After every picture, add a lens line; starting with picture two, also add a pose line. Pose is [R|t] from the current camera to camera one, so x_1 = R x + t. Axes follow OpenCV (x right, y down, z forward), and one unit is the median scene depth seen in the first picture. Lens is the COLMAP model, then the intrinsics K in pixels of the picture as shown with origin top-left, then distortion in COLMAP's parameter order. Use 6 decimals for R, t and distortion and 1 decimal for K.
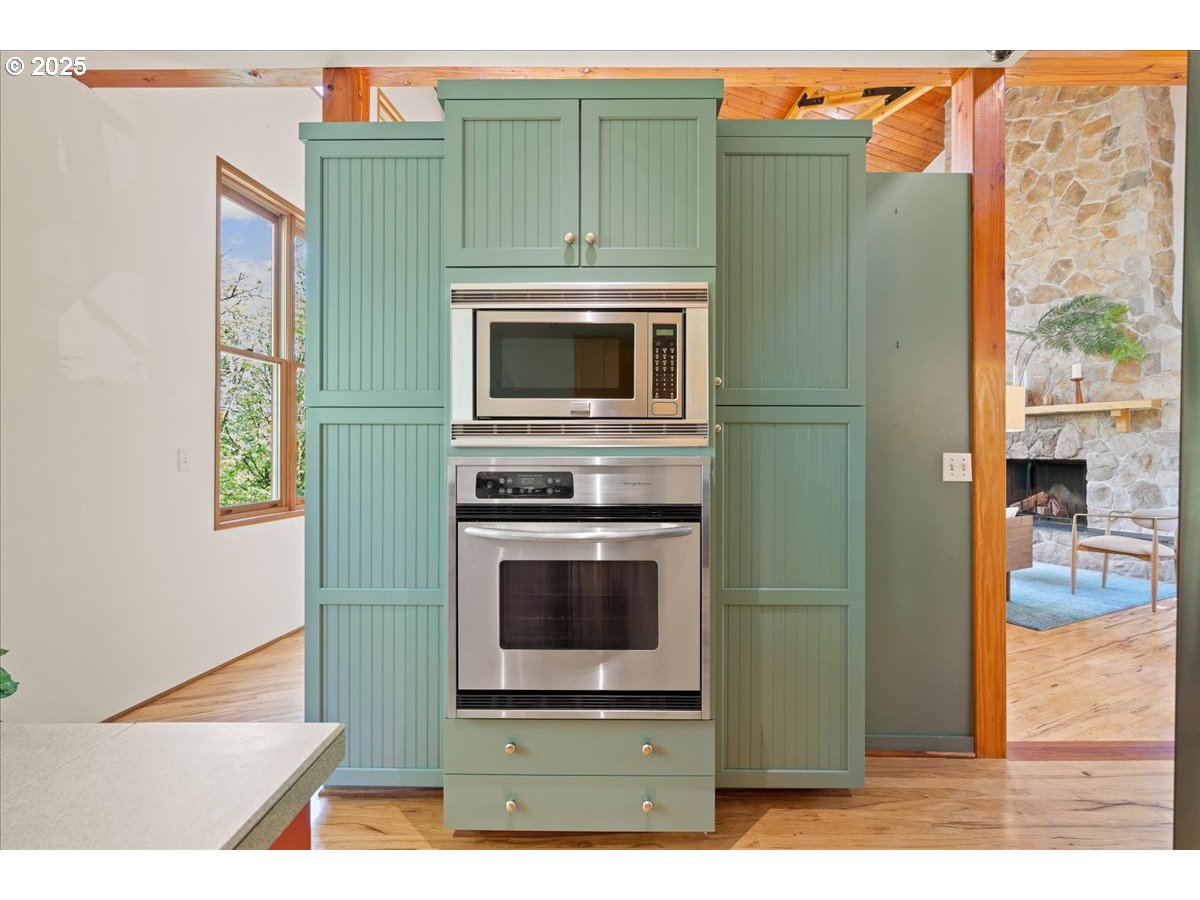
lens RADIAL K [[526.2, 0, 612.9], [0, 526.2, 447.8], [0, 0, 1]] dist [0.000455, 0.000396]
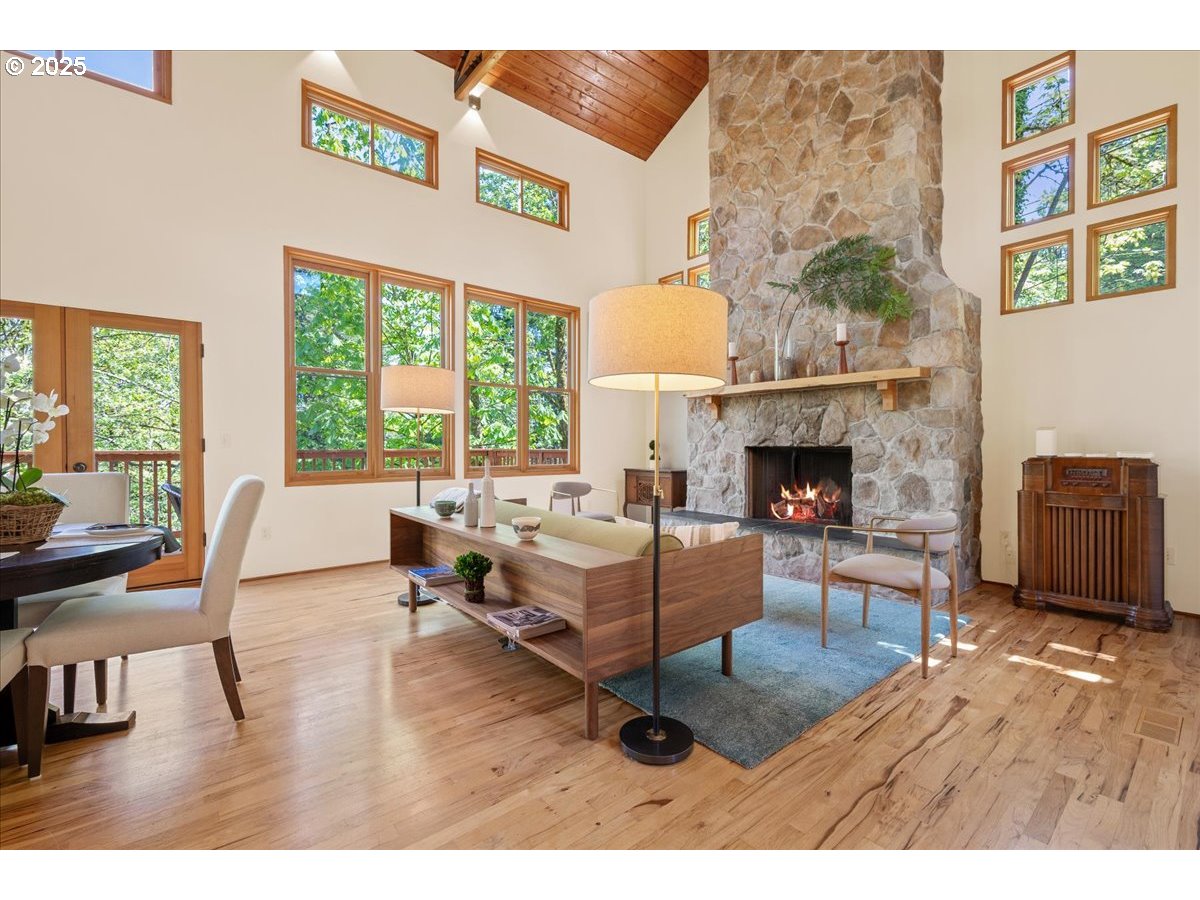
lens RADIAL K [[526.2, 0, 598.3], [0, 526.2, 447.8], [0, 0, 1]] dist [0.000455, 0.000396]
pose [[0.967697, -0.002667, 0.252101, 0.322292], [0.000454, 0.999961, 0.008836, 0.016953], [-0.252115, -0.008436, 0.967660, 0.322208]]
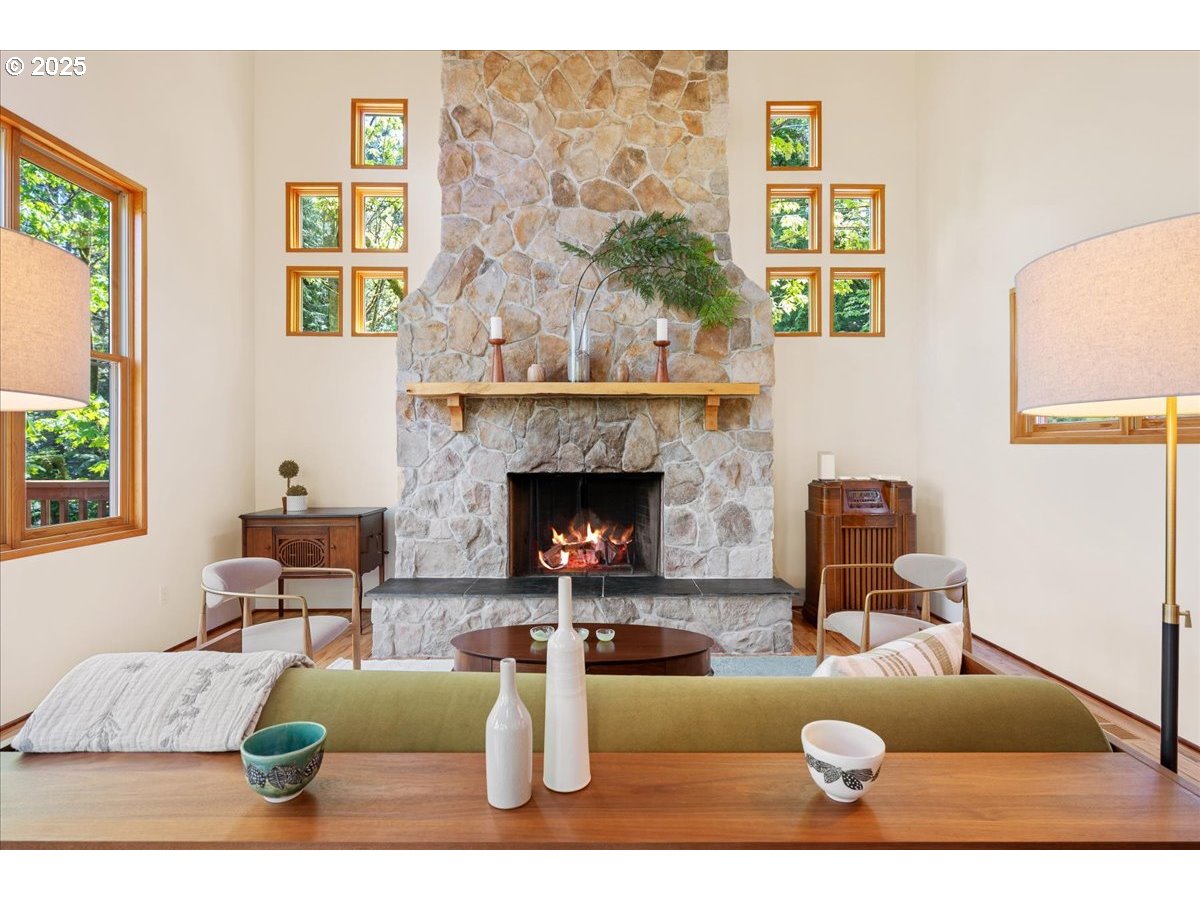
lens RADIAL K [[629.6, 0, 600.0], [0, 629.6, 448.0], [0, 0, 1]] dist [0.004693, 0.000007]
pose [[0.408124, 0.000433, 0.912926, 0.166677], [-0.001264, 0.999999, 0.000091, -0.006463], [-0.912925, -0.001191, 0.408125, 0.733855]]
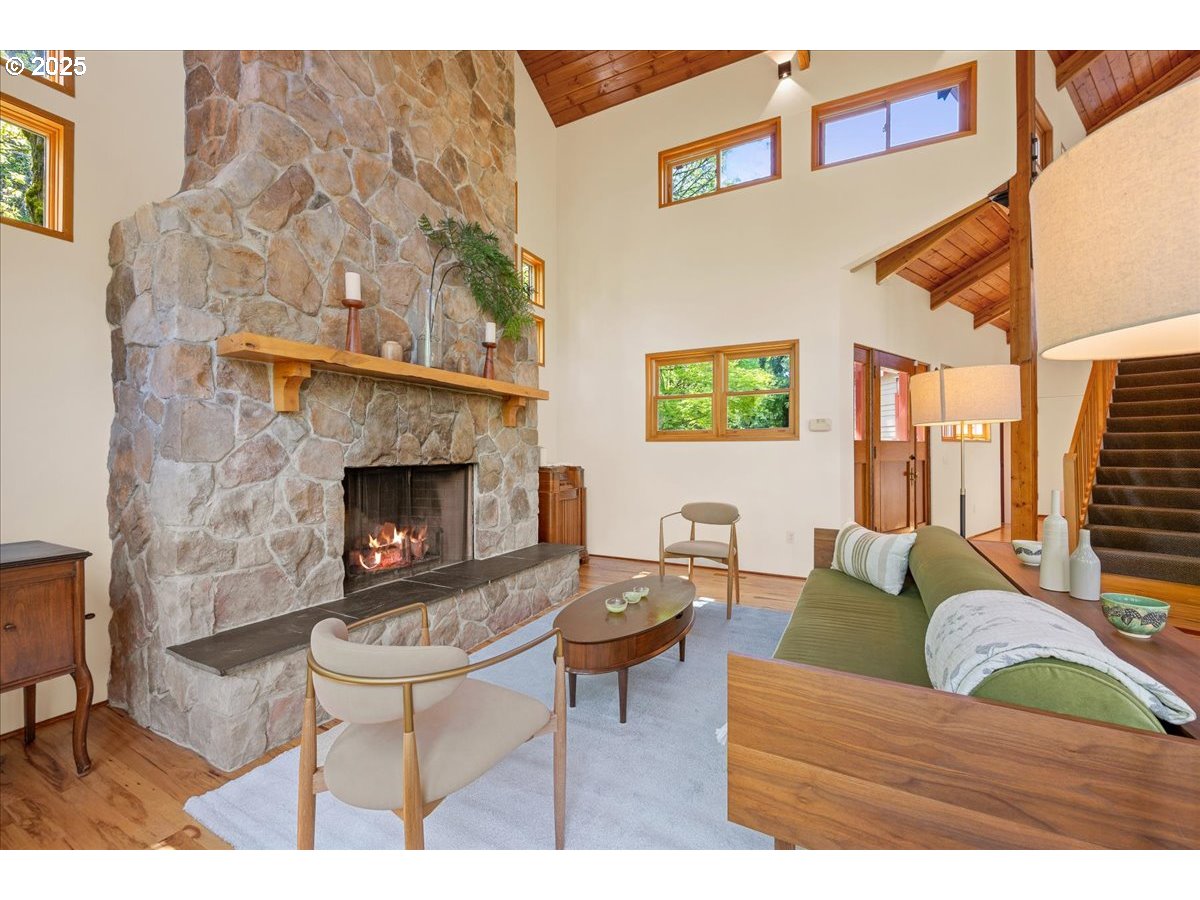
lens RADIAL K [[492.2, 0, 605.0], [0, 492.2, 448.5], [0, 0, 1]] dist [0.000250, 0.000086]
pose [[-0.614682, 0.005850, 0.788754, 0.275293], [-0.000341, 0.999970, -0.007682, 0.008398], [-0.788775, -0.004991, -0.614661, 1.224008]]
